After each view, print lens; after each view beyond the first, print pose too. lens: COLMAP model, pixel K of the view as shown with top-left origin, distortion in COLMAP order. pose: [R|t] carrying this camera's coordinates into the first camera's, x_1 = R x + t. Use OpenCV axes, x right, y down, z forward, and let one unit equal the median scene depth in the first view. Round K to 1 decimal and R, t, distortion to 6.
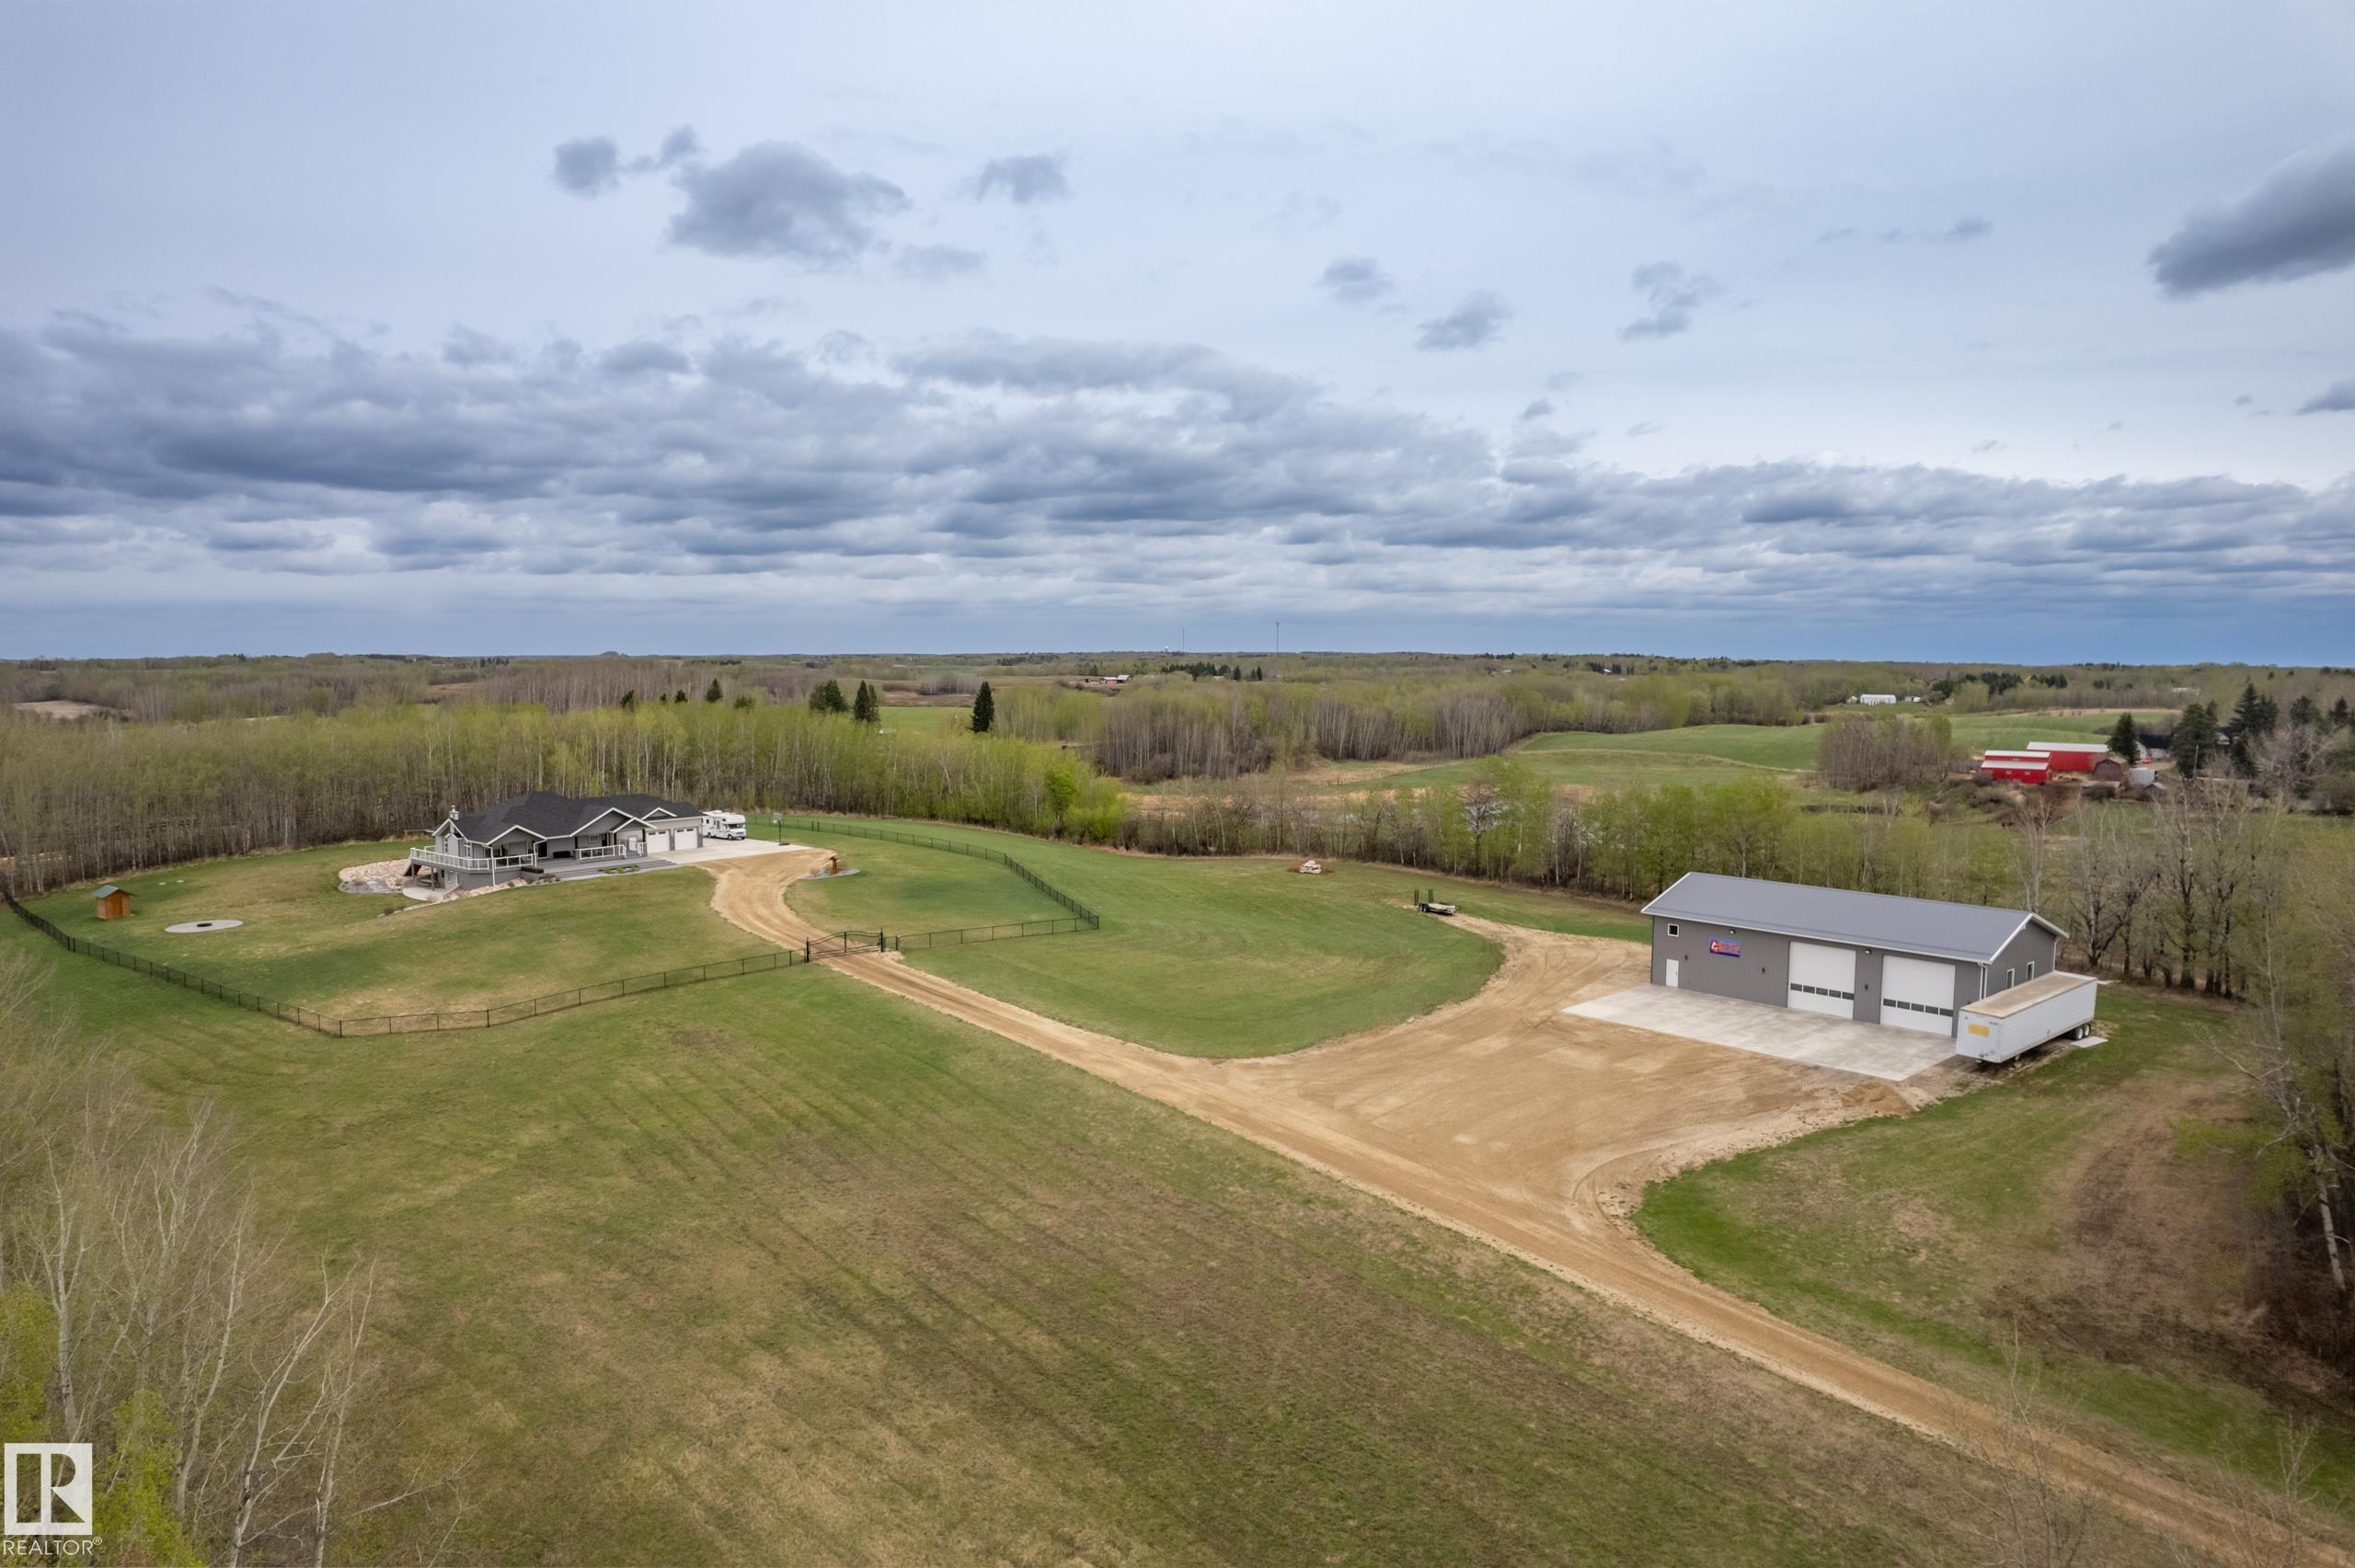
lens RADIAL K [[1563.0, 0, 1213.2], [0, 1563.0, 790.3], [0, 0, 1]] dist [-0.000817, -0.000485]
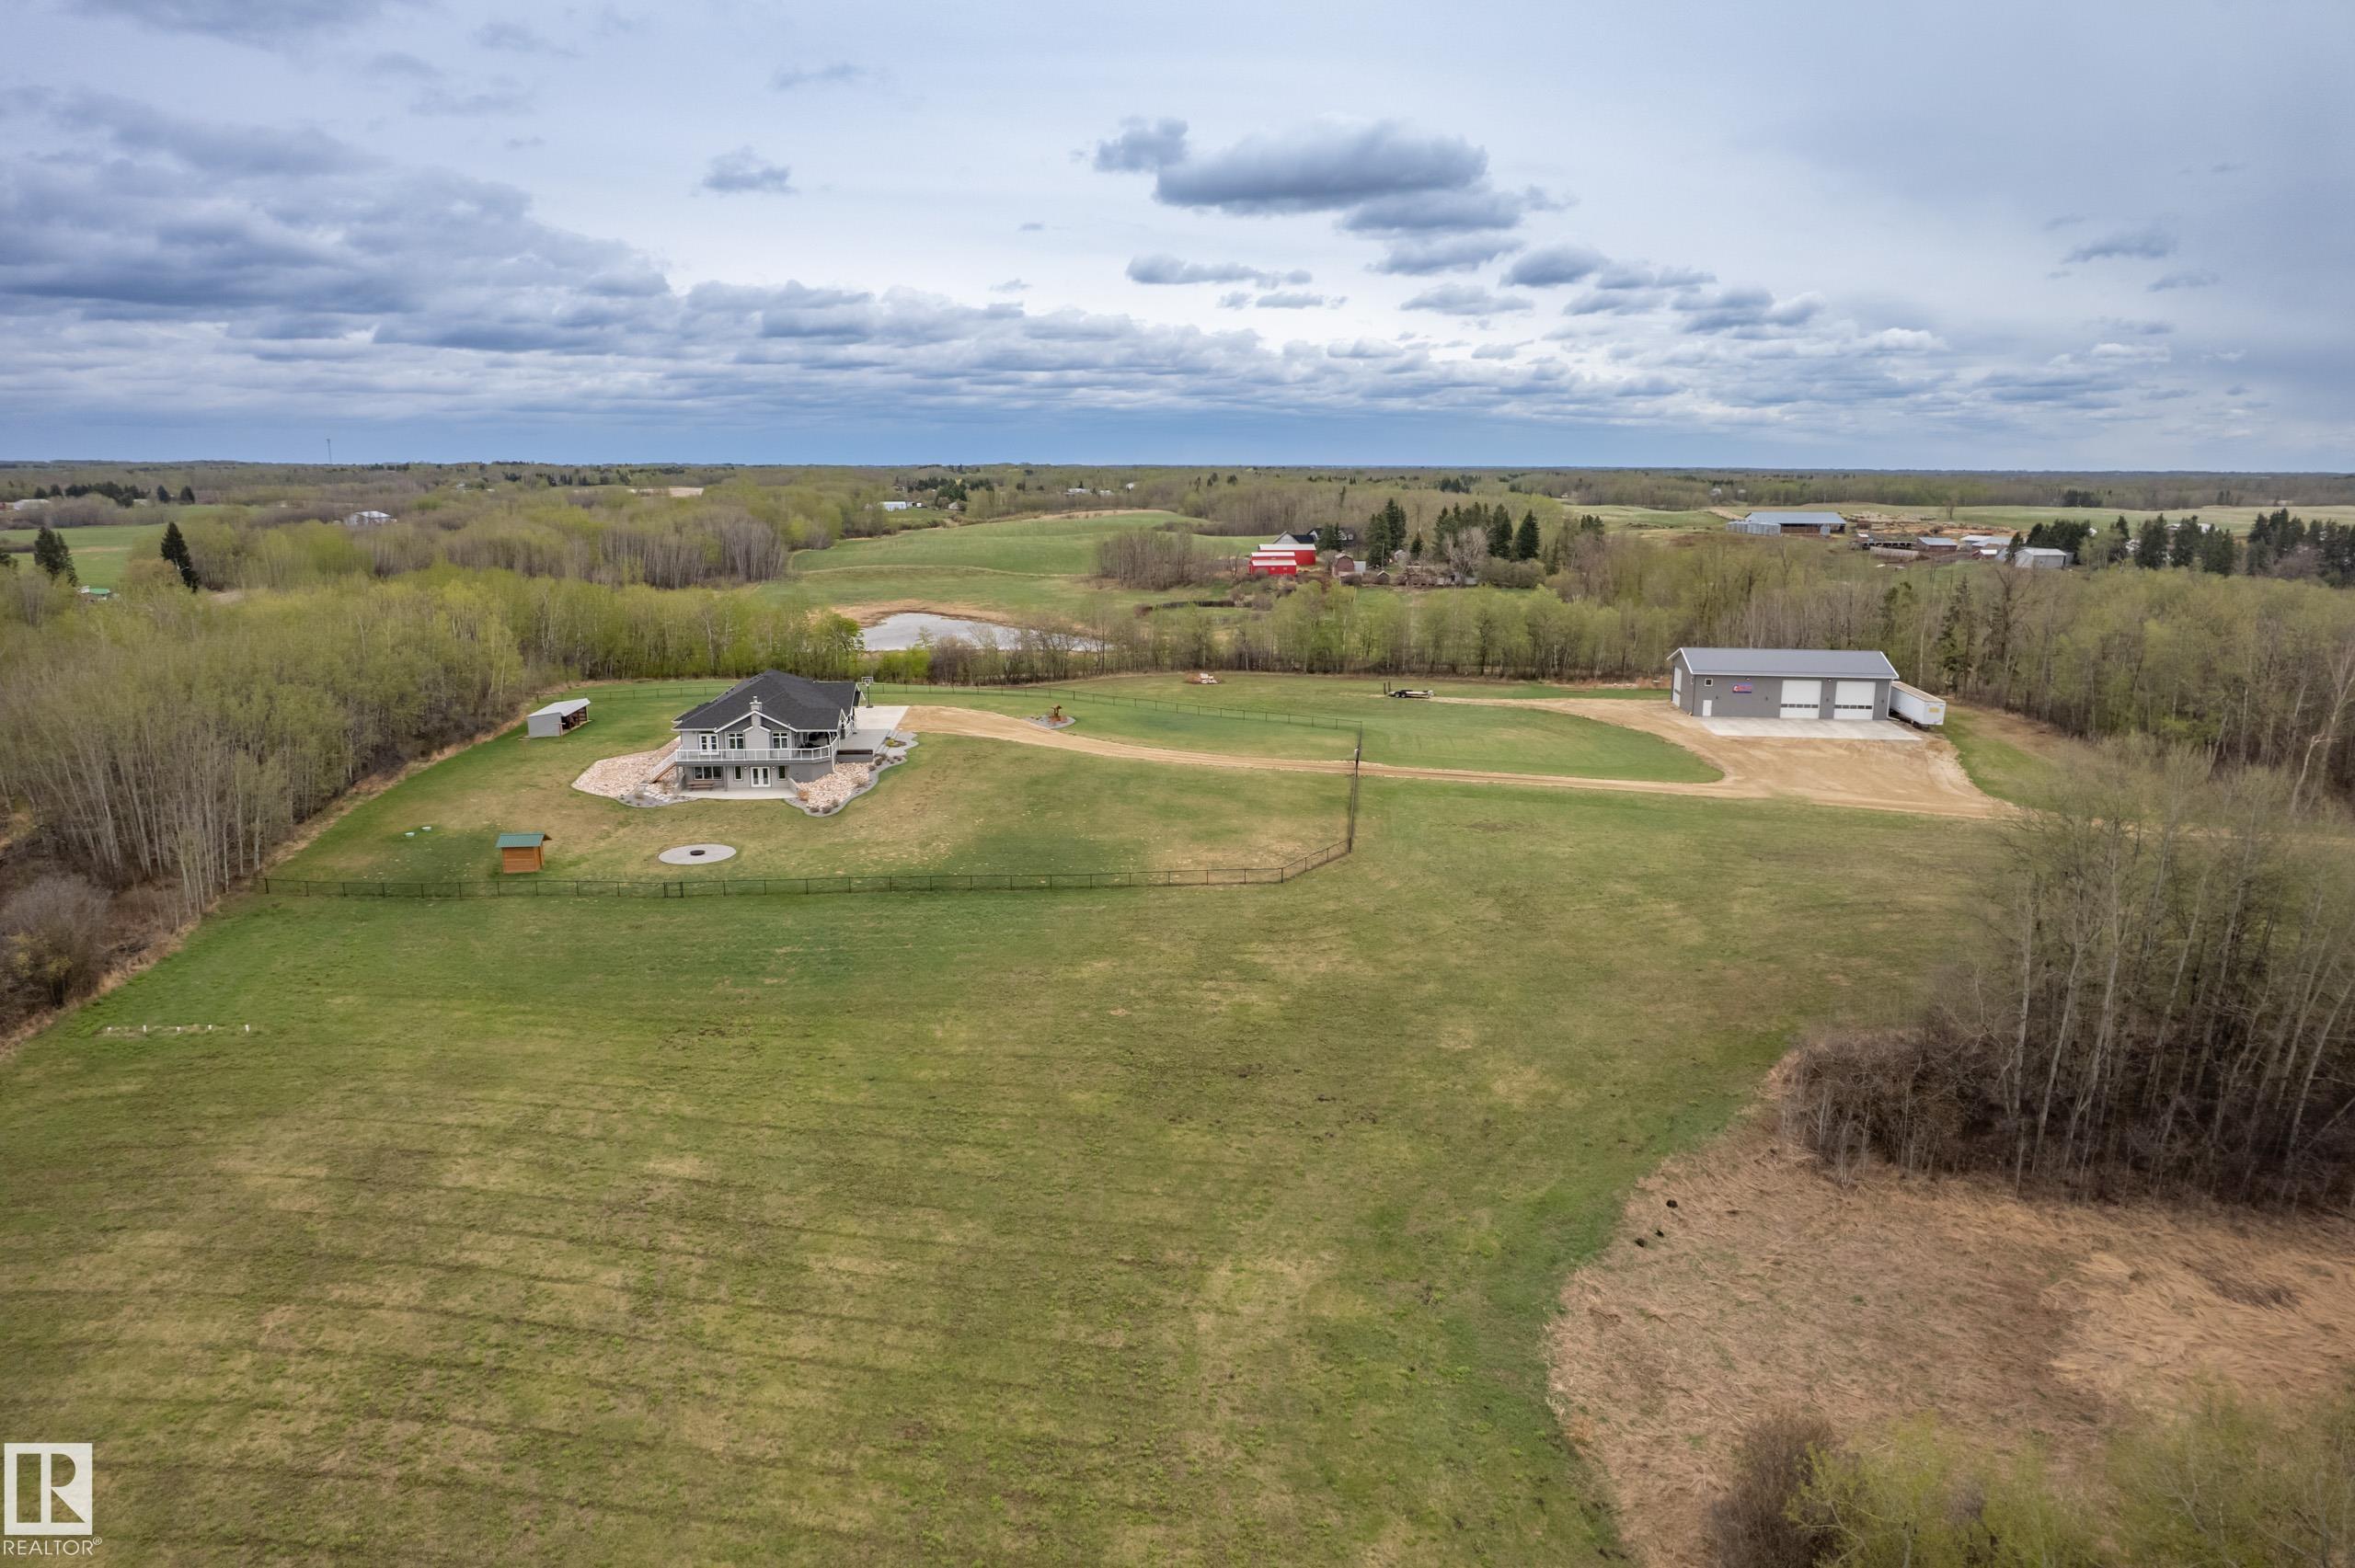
lens RADIAL K [[1563.0, 0, 1213.2], [0, 1563.0, 790.3], [0, 0, 1]] dist [-0.000817, -0.000485]
pose [[0.739215, -0.147272, 0.657169, -1.276784], [0.062947, 0.986635, 0.150299, -0.085049], [-0.670521, -0.069736, 0.738606, 0.125072]]
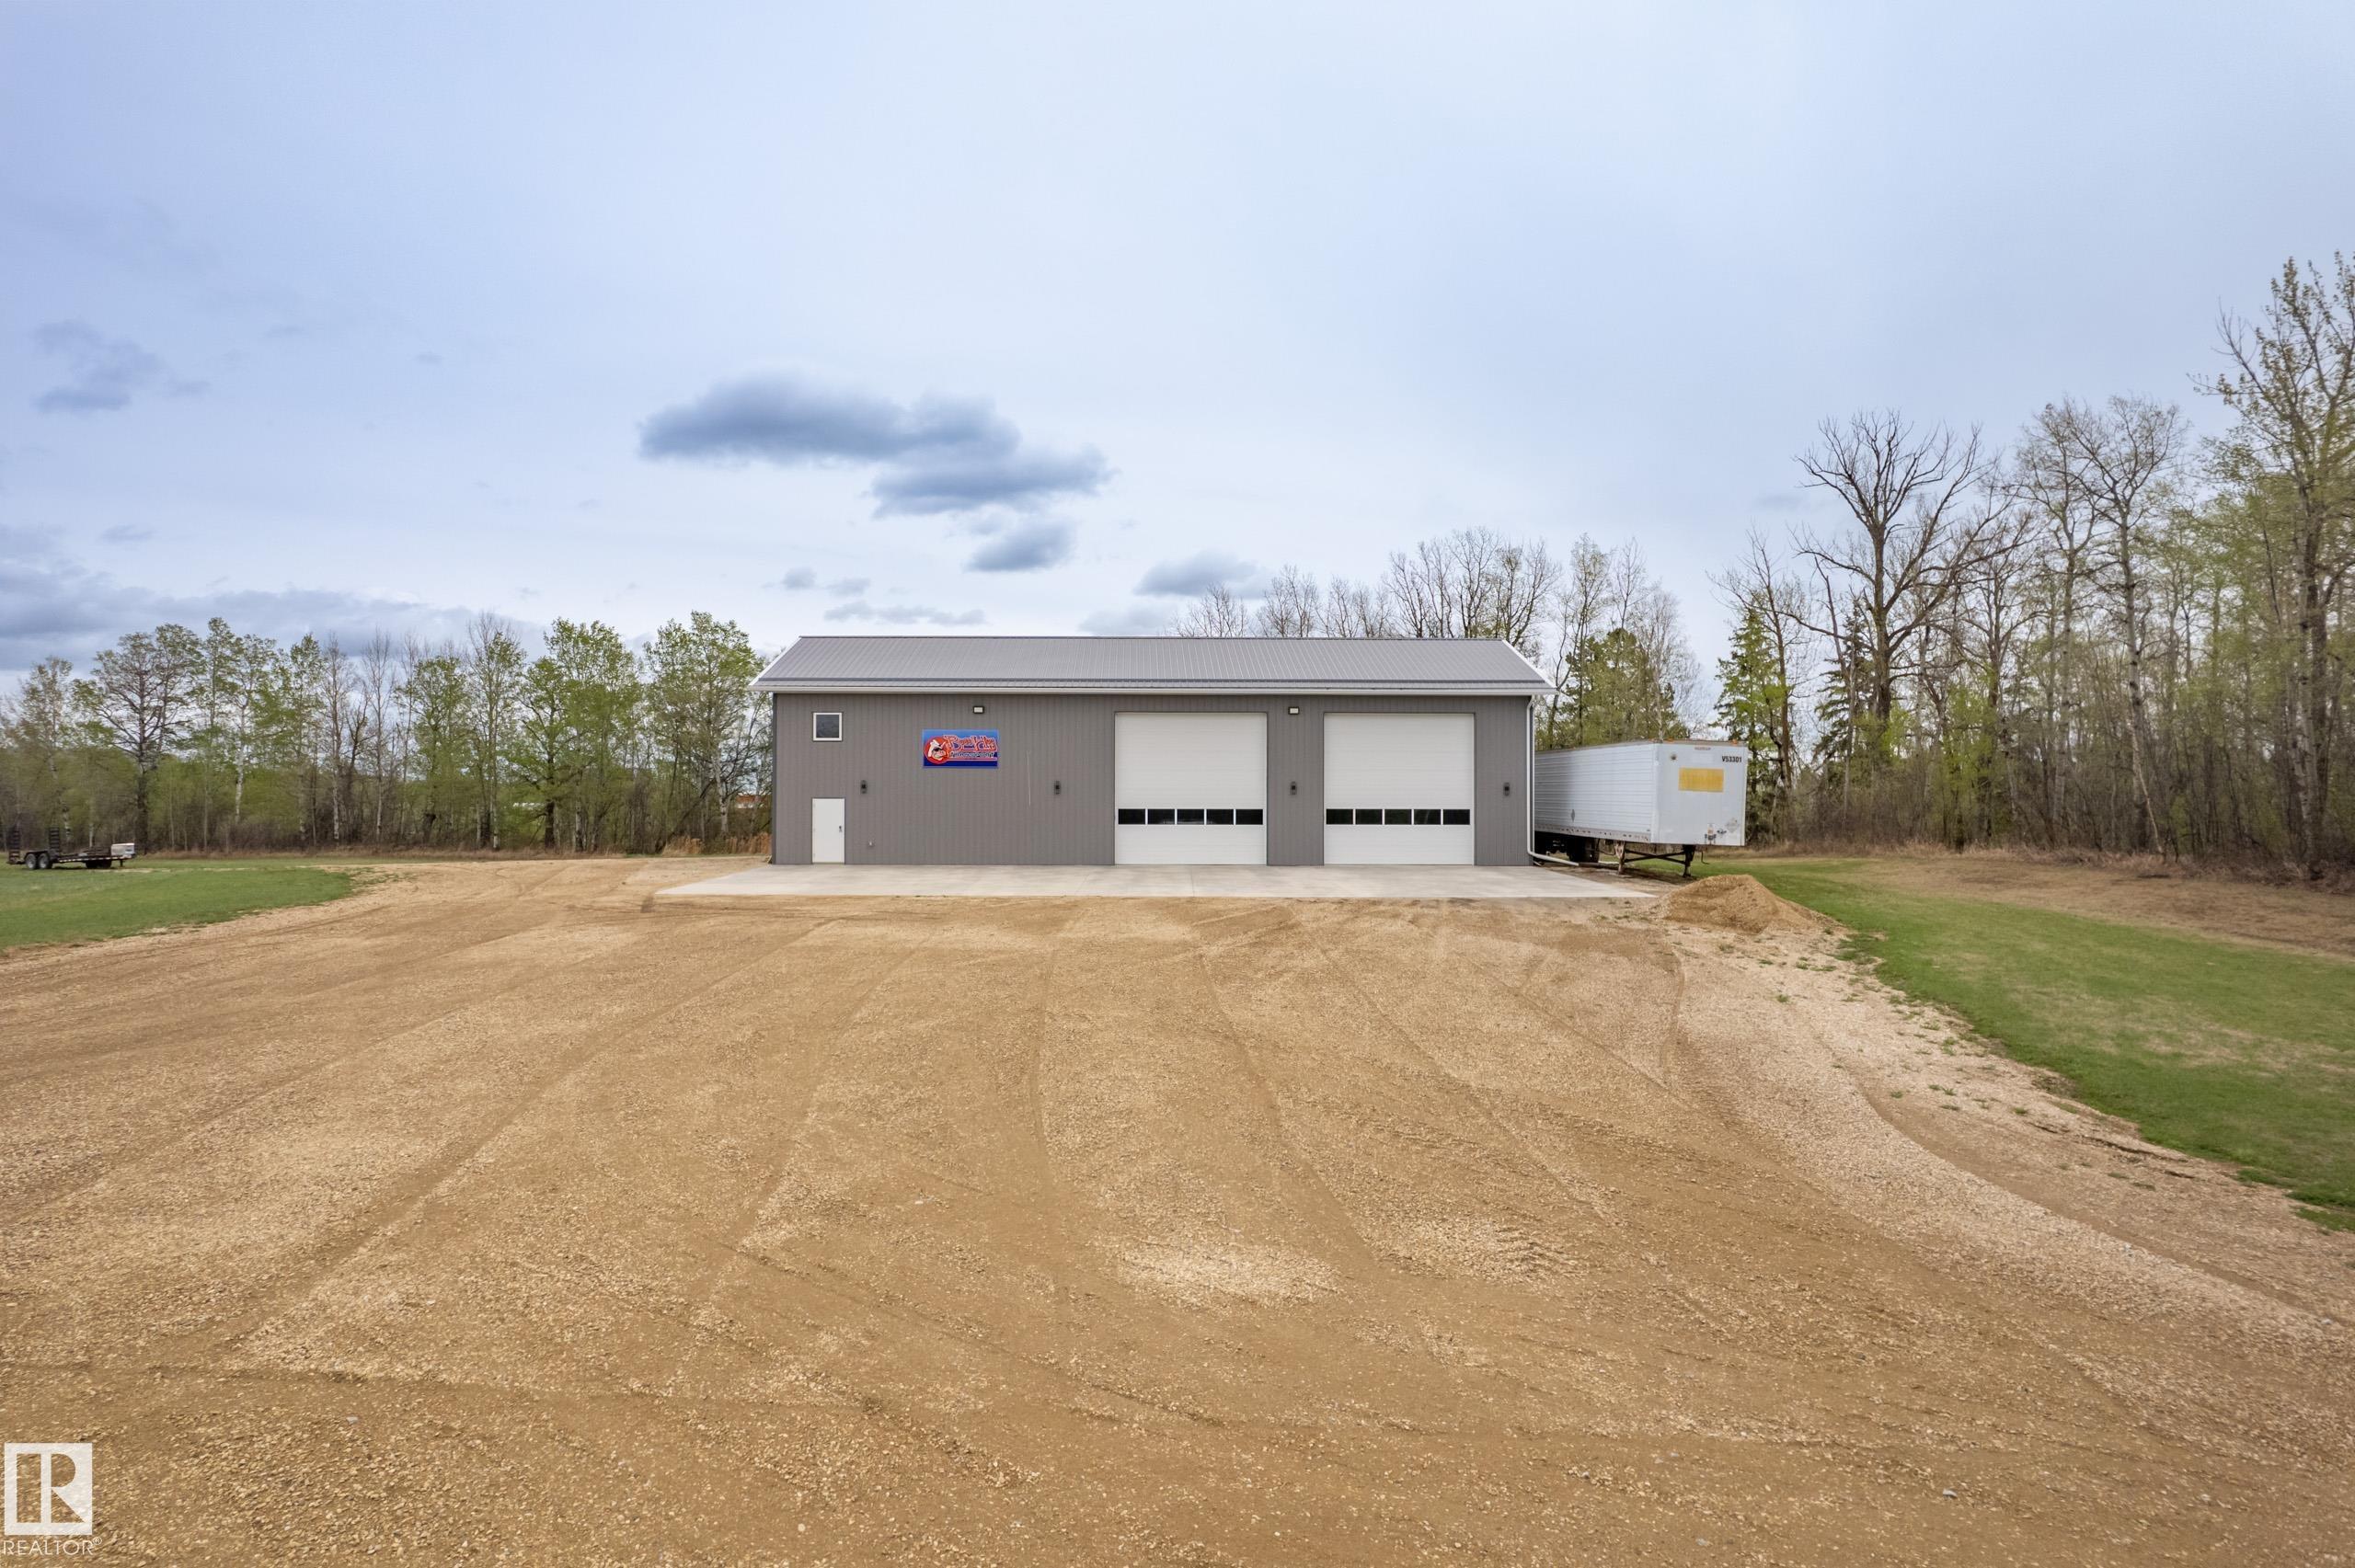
lens RADIAL K [[1563.0, 0, 1213.2], [0, 1563.0, 790.3], [0, 0, 1]] dist [-0.000817, -0.000485]
pose [[0.649850, -0.006007, 0.760039, 0.050046], [0.076999, 0.995345, -0.057969, 0.146507], [-0.756152, 0.096194, 0.647287, 0.696766]]
